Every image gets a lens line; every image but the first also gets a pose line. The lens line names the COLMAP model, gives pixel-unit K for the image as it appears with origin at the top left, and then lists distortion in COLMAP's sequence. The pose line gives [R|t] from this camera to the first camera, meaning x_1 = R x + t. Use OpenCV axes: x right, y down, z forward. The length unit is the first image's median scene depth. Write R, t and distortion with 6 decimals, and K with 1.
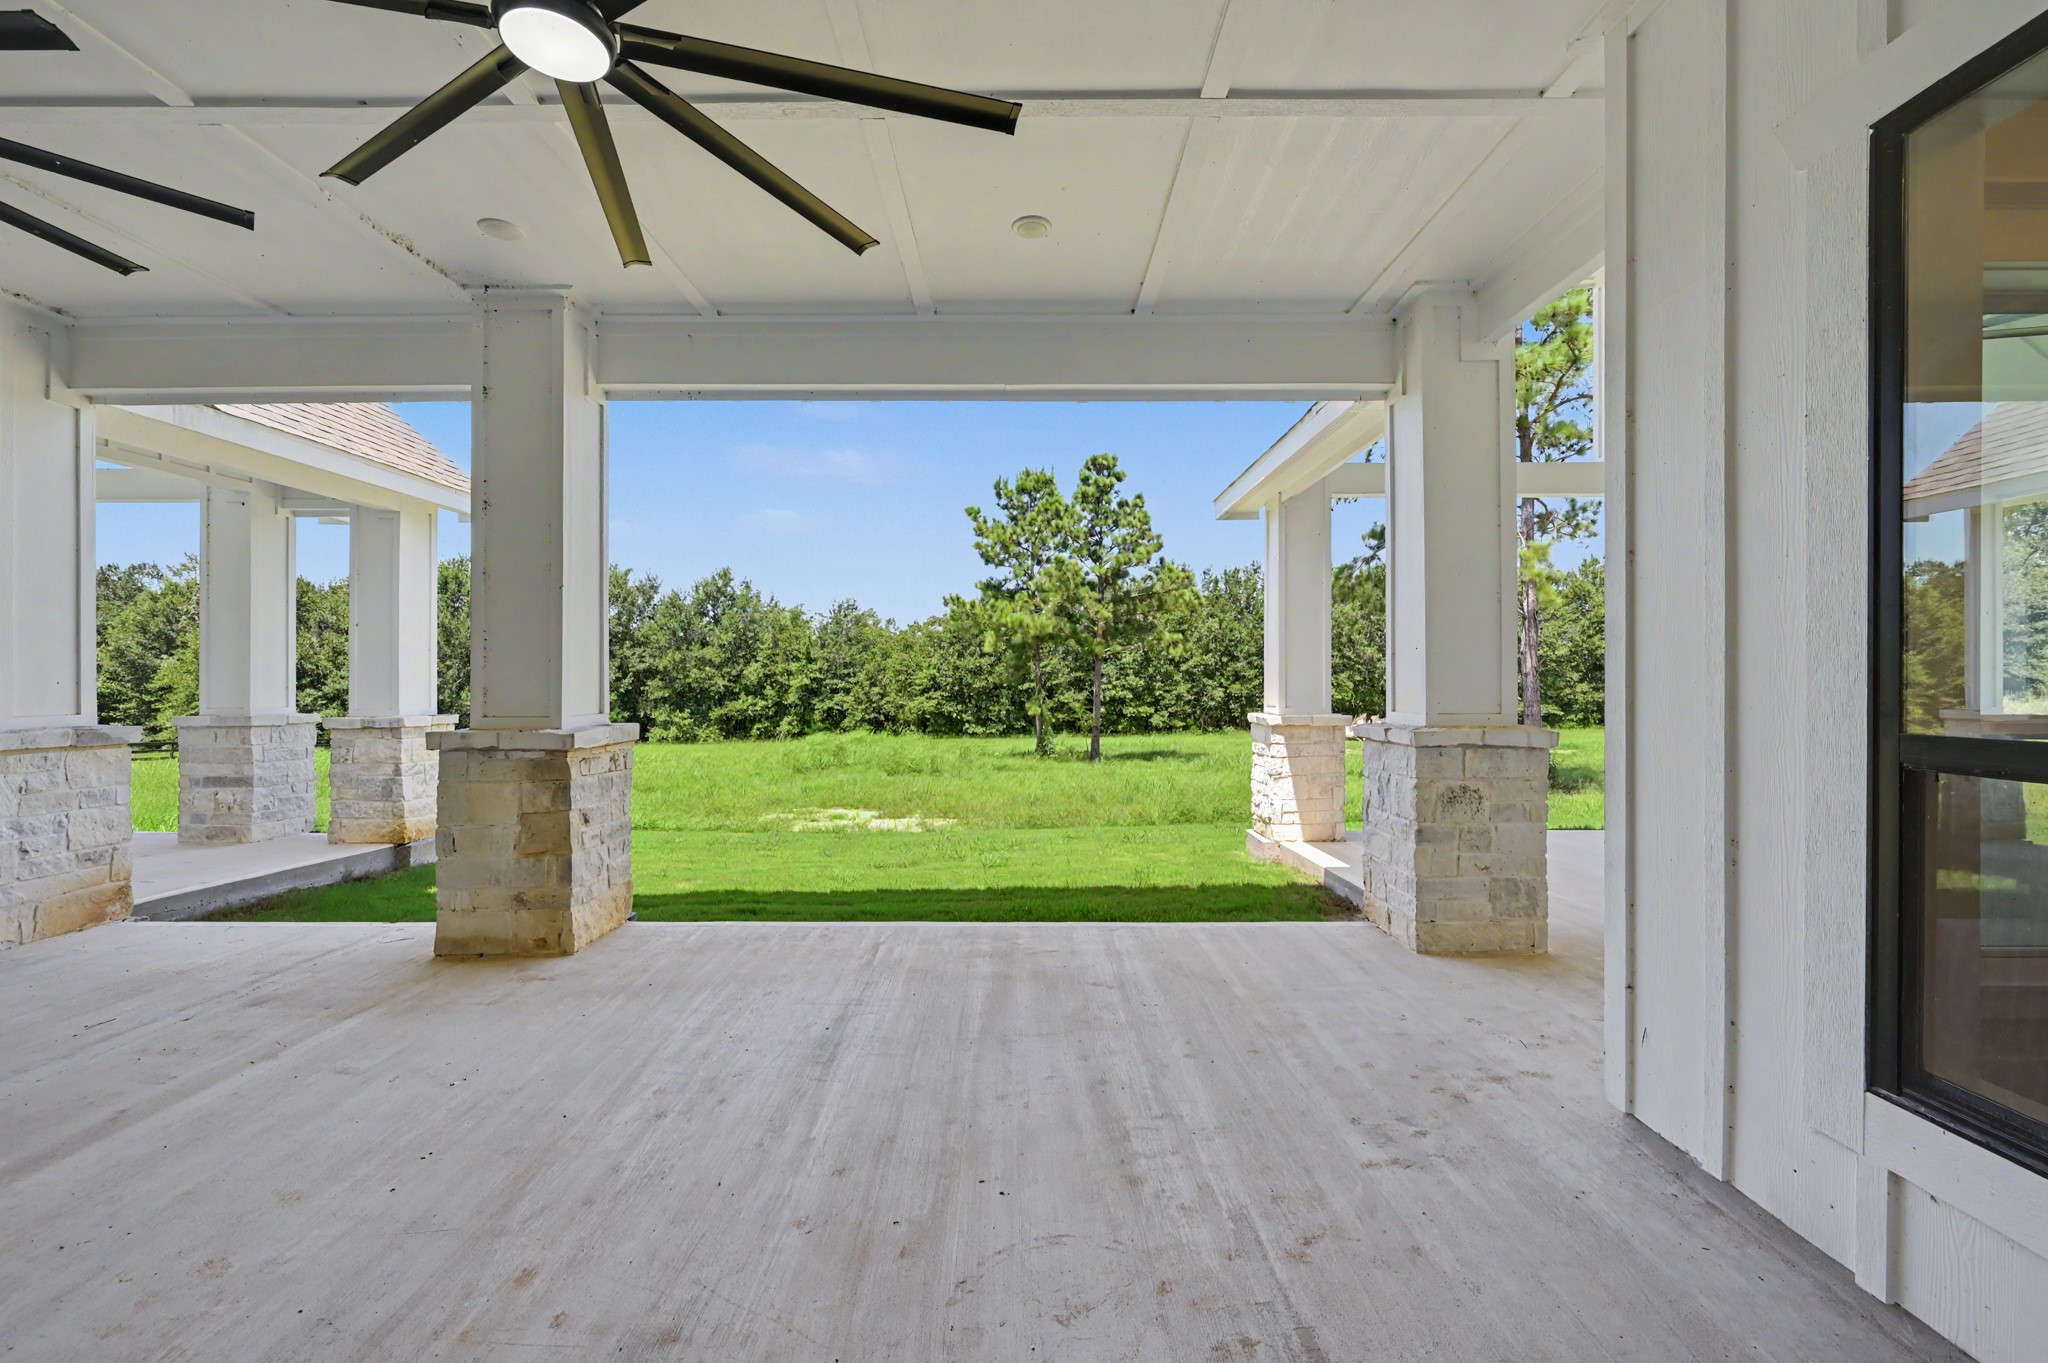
lens RADIAL K [[821.5, 0, 1035.3], [0, 821.5, 684.6], [0, 0, 1]] dist [-0.001071, 0.000526]
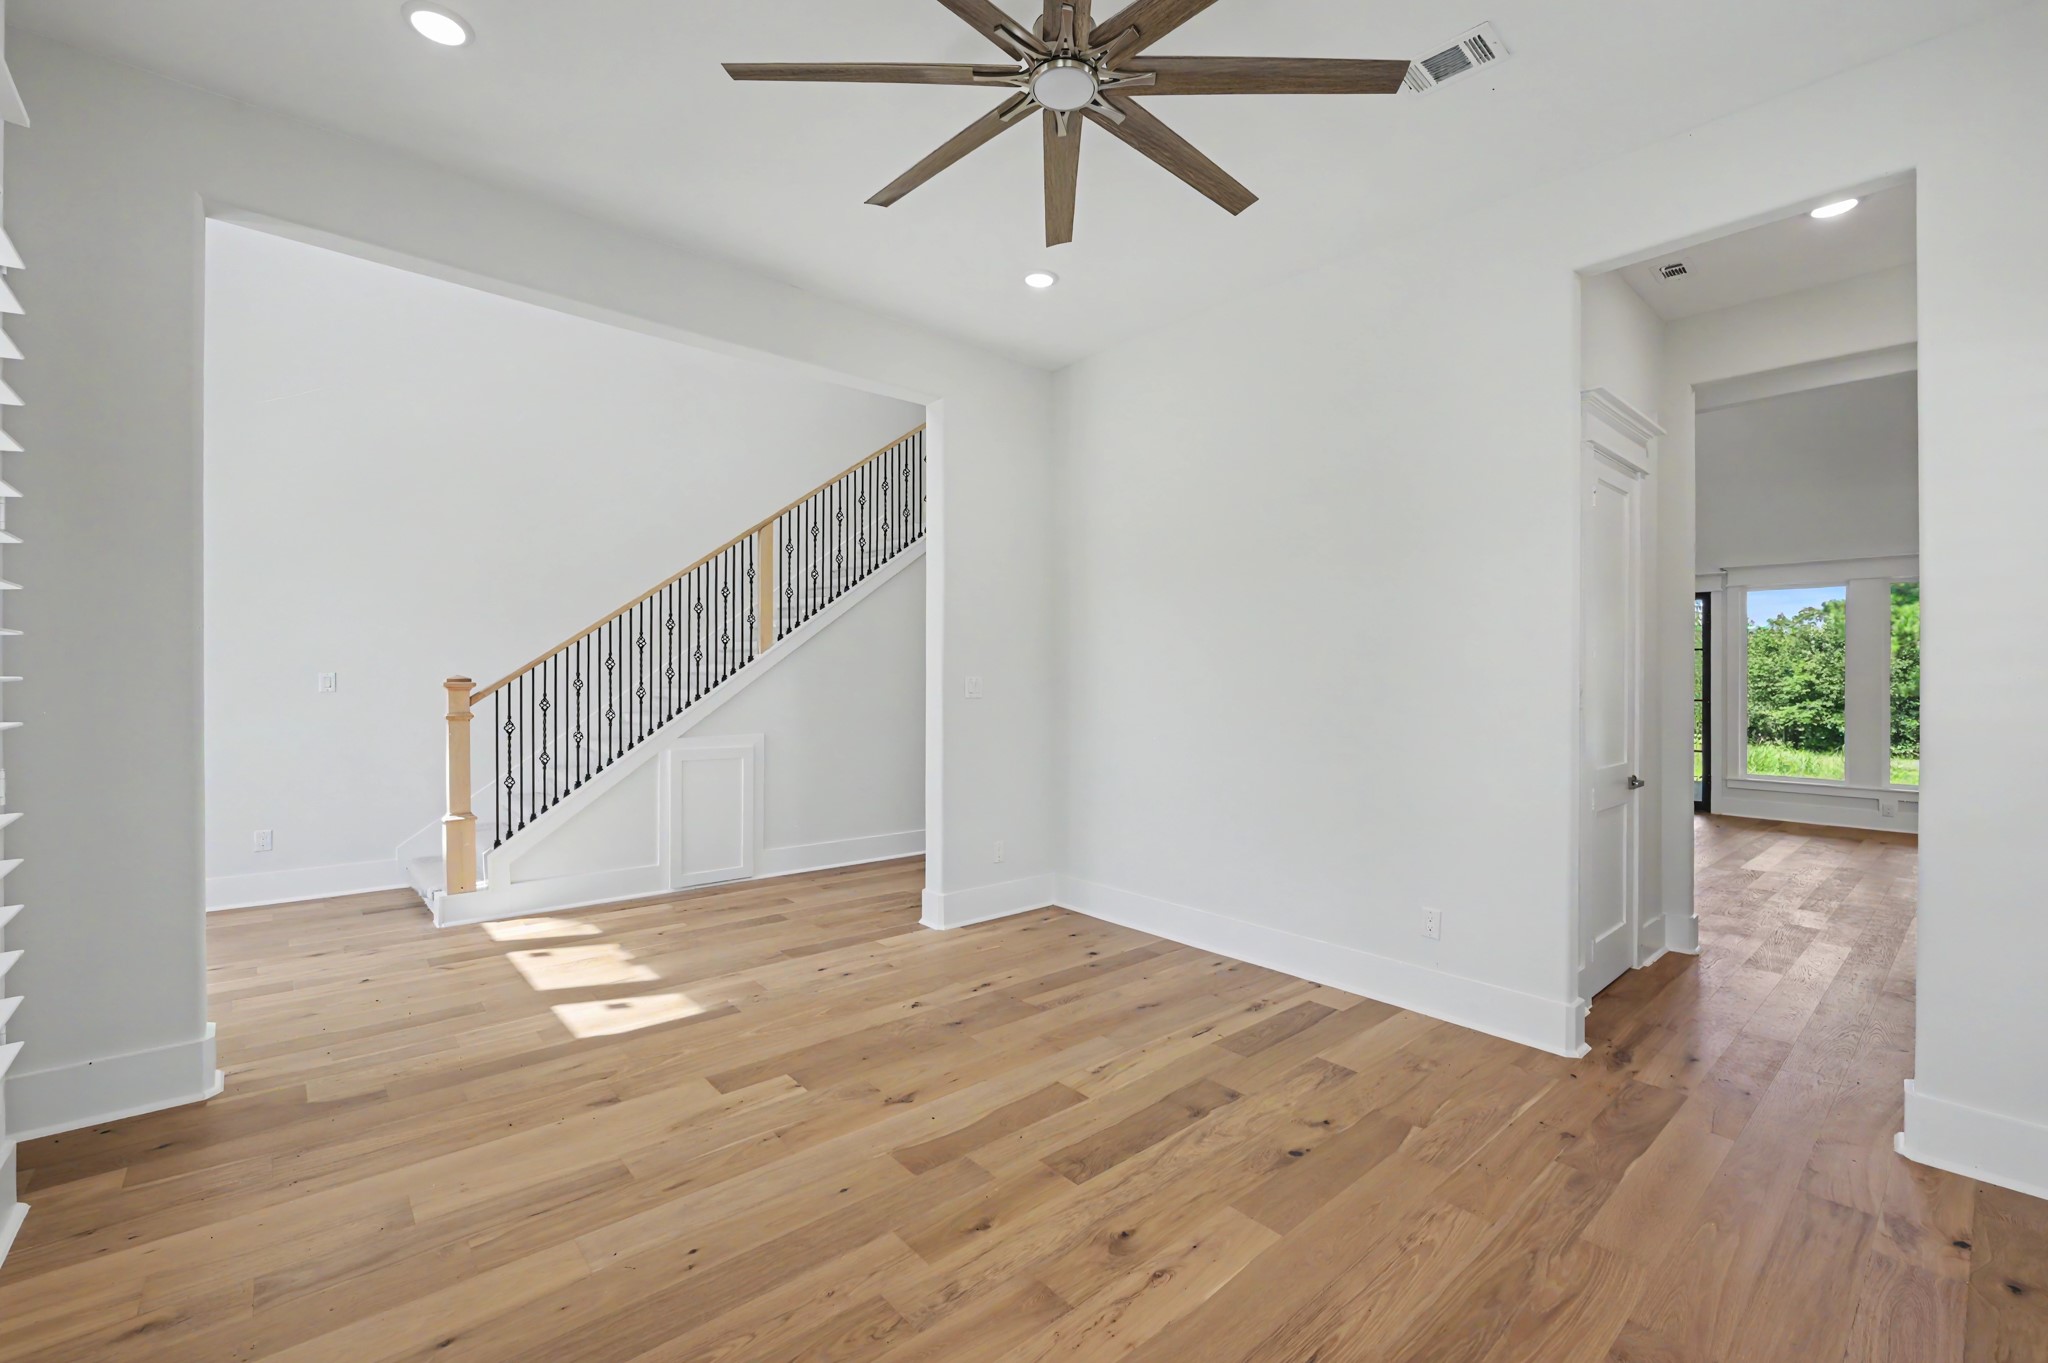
lens RADIAL K [[879.2, 0, 1028.4], [0, 879.2, 677.0], [0, 0, 1]] dist [0.001632, 0.000256]
pose [[0.660232, 0.005844, -0.751039, 0.029600], [-0.013810, 0.999895, -0.004360, -0.001061], [0.750934, 0.013250, 0.660244, -0.233911]]
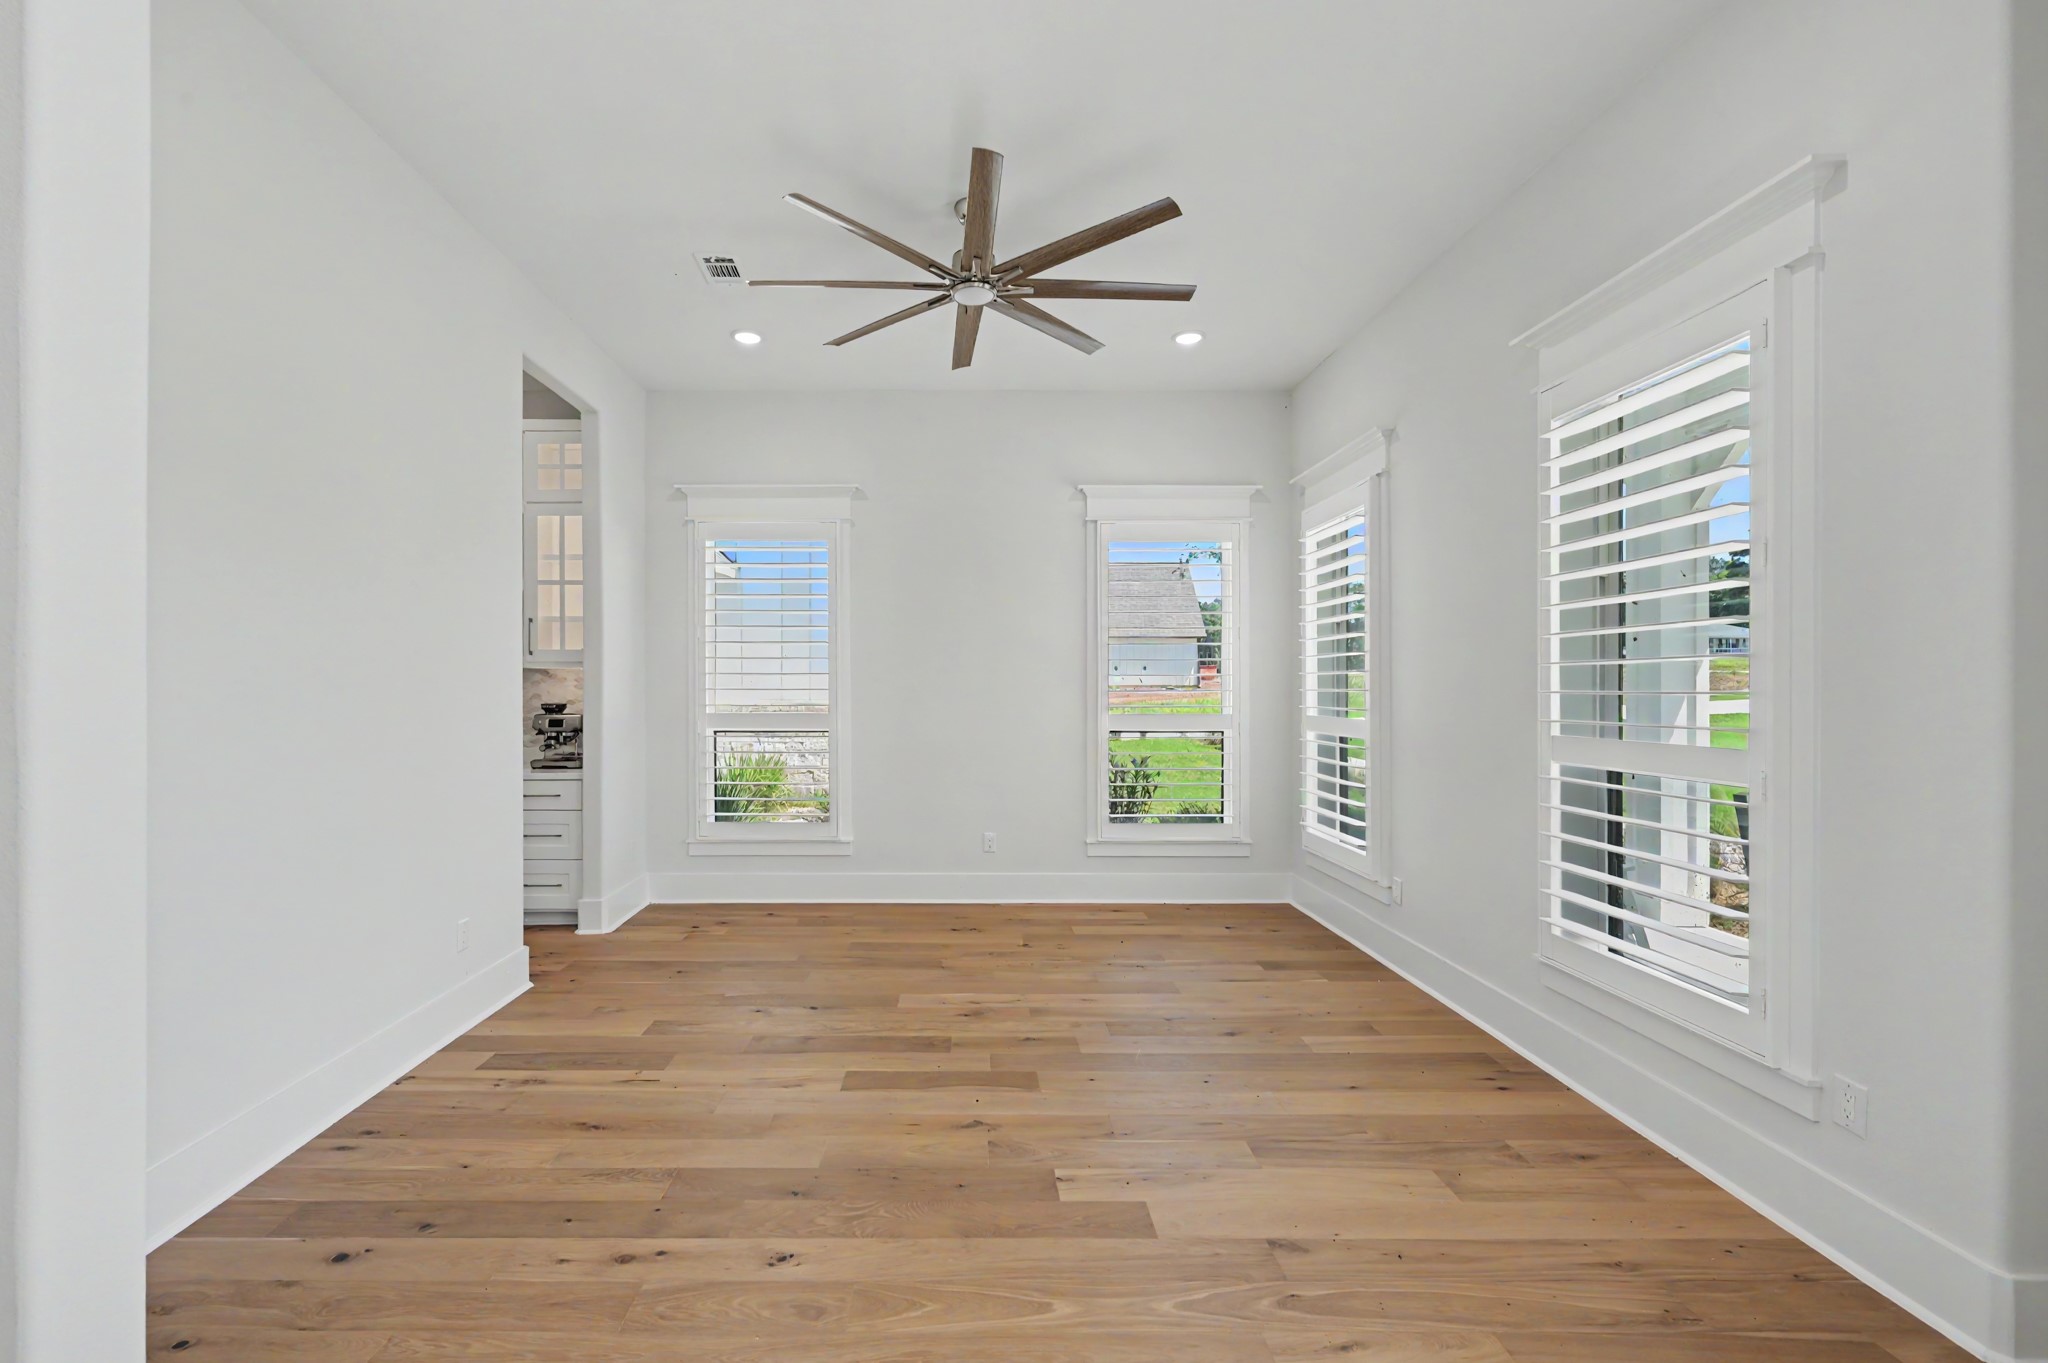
lens RADIAL K [[879.2, 0, 960.5], [0, 879.2, 682.8], [0, 0, 1]] dist [0.001632, 0.000256]
pose [[0.005763, 0.001747, 0.999982, -0.068985], [0.007980, 0.999967, -0.001793, -0.001355], [-0.999952, 0.007990, 0.005749, -0.202770]]
